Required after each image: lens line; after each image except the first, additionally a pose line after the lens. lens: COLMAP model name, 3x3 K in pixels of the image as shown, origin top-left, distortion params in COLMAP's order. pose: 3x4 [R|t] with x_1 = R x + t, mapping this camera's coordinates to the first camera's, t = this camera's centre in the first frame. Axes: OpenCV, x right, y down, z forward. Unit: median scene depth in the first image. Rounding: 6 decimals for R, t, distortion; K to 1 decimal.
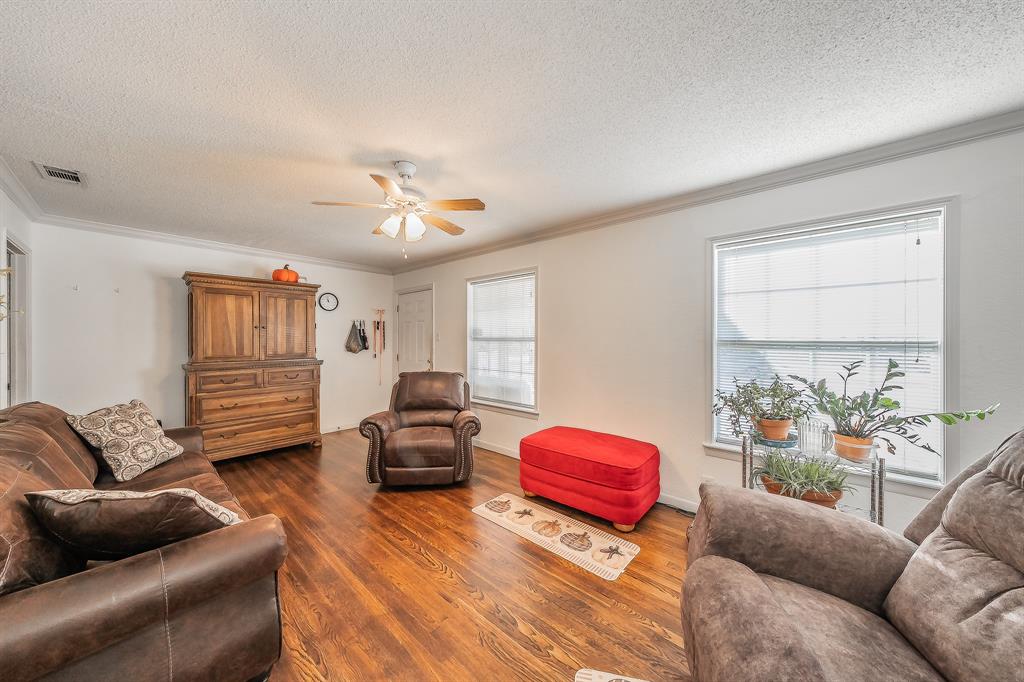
lens RADIAL K [[349.5, 0, 503.7], [0, 349.5, 338.3], [0, 0, 1]] dist [-0.002372, -0.000071]
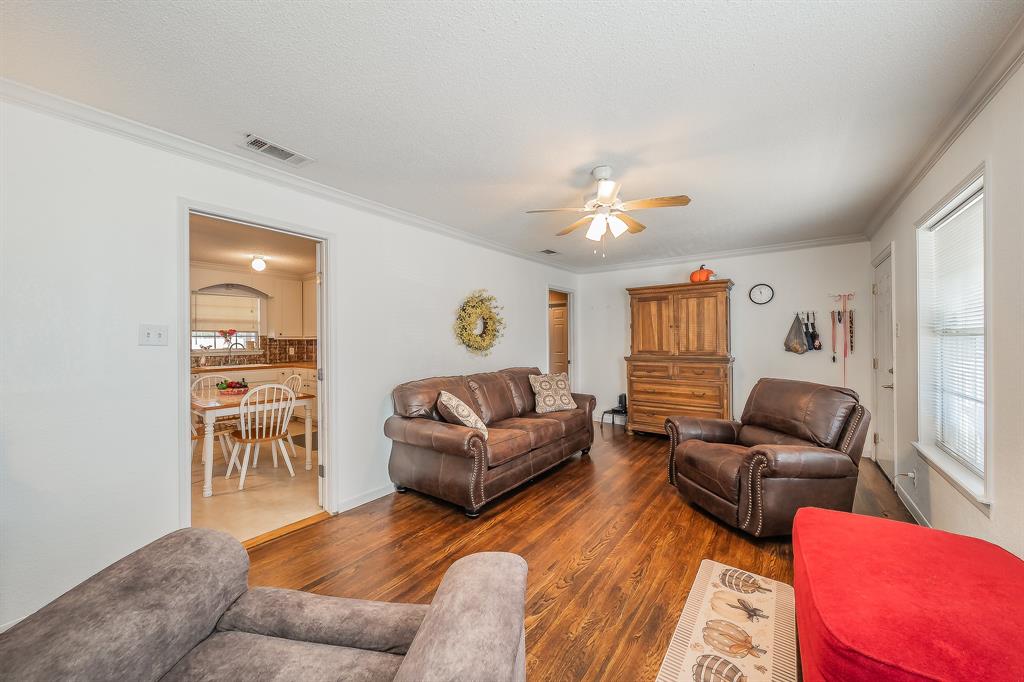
lens RADIAL K [[370.6, 0, 506.1], [0, 370.6, 339.5], [0, 0, 1]] dist [-0.000863, -0.000056]
pose [[0.094755, -0.003201, -0.995495, 0.476986], [0.004294, 0.999987, -0.002807, 0.012548], [0.995491, -0.004009, 0.094767, 0.357358]]
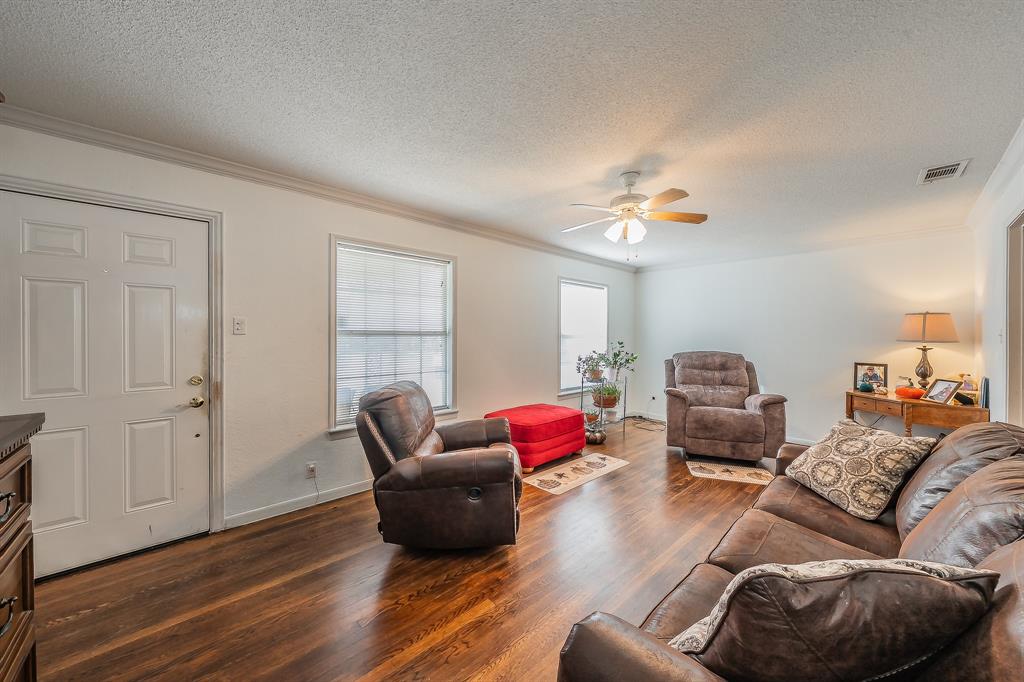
lens RADIAL K [[370.6, 0, 506.1], [0, 370.6, 339.5], [0, 0, 1]] dist [-0.000863, -0.000056]
pose [[0.085682, -0.025893, 0.995986, -0.887410], [-0.020514, 0.999404, 0.027747, -0.012262], [-0.996111, -0.022809, 0.085100, 0.767559]]
